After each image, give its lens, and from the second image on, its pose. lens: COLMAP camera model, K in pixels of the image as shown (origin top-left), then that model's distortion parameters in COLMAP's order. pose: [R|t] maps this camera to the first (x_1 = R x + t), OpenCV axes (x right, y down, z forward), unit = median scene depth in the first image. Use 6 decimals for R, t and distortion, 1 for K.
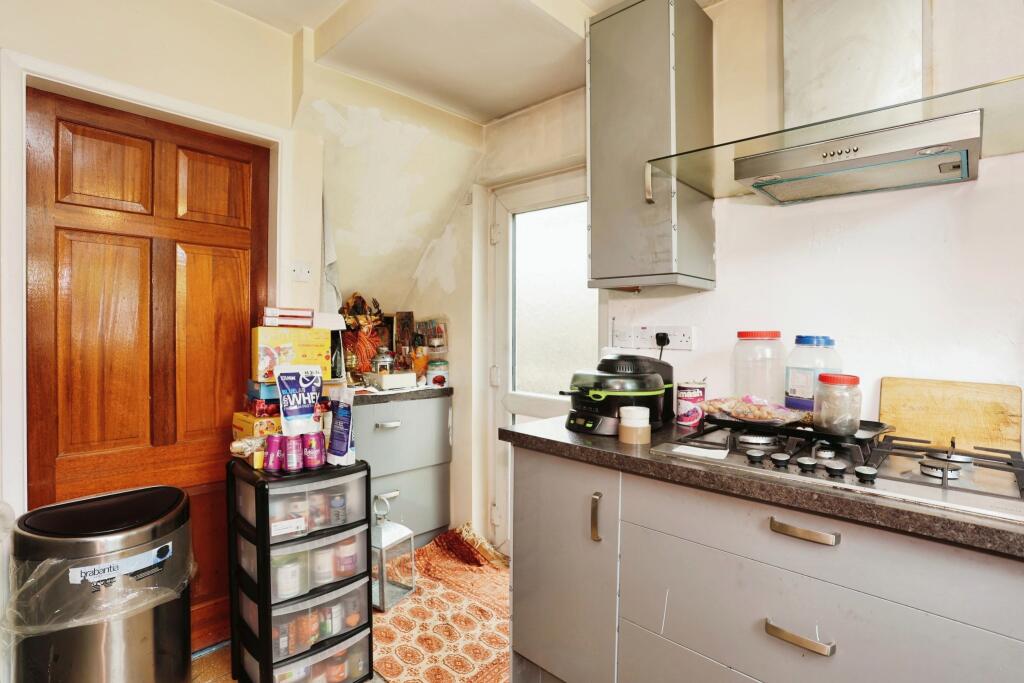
lens RADIAL K [[528.8, 0, 511.7], [0, 528.8, 338.1], [0, 0, 1]] dist [-0.001699, -0.000091]
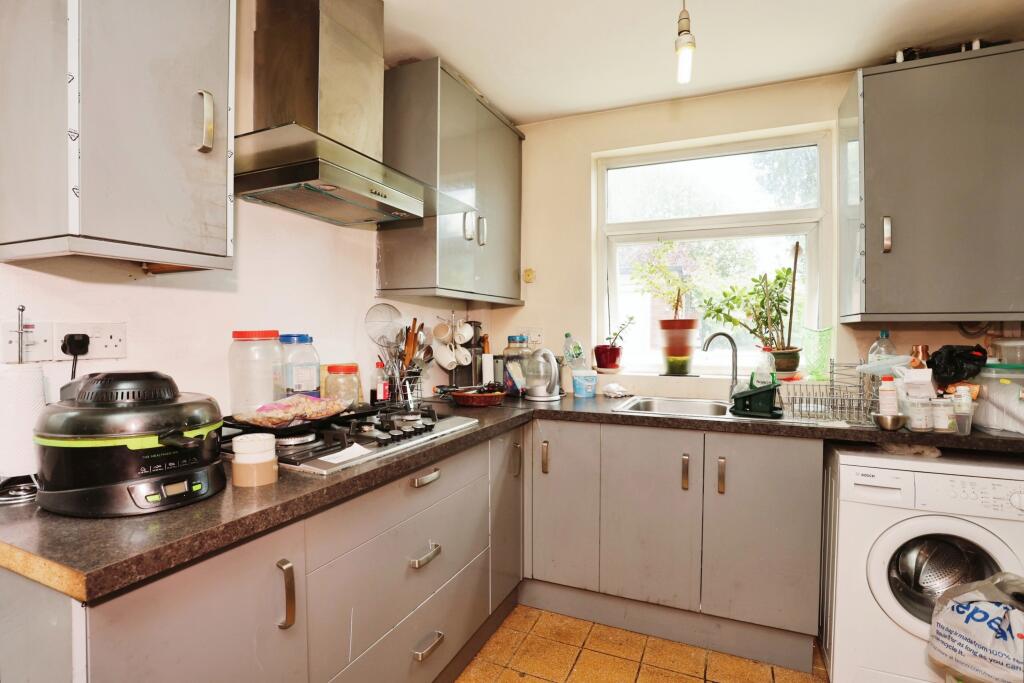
lens RADIAL K [[528.8, 0, 510.7], [0, 528.8, 335.2], [0, 0, 1]] dist [-0.001699, -0.000091]
pose [[-0.305939, -0.015313, 0.951928, -0.563684], [0.012167, 0.999726, 0.019992, -0.018373], [-0.951974, 0.017698, -0.305668, 0.851222]]
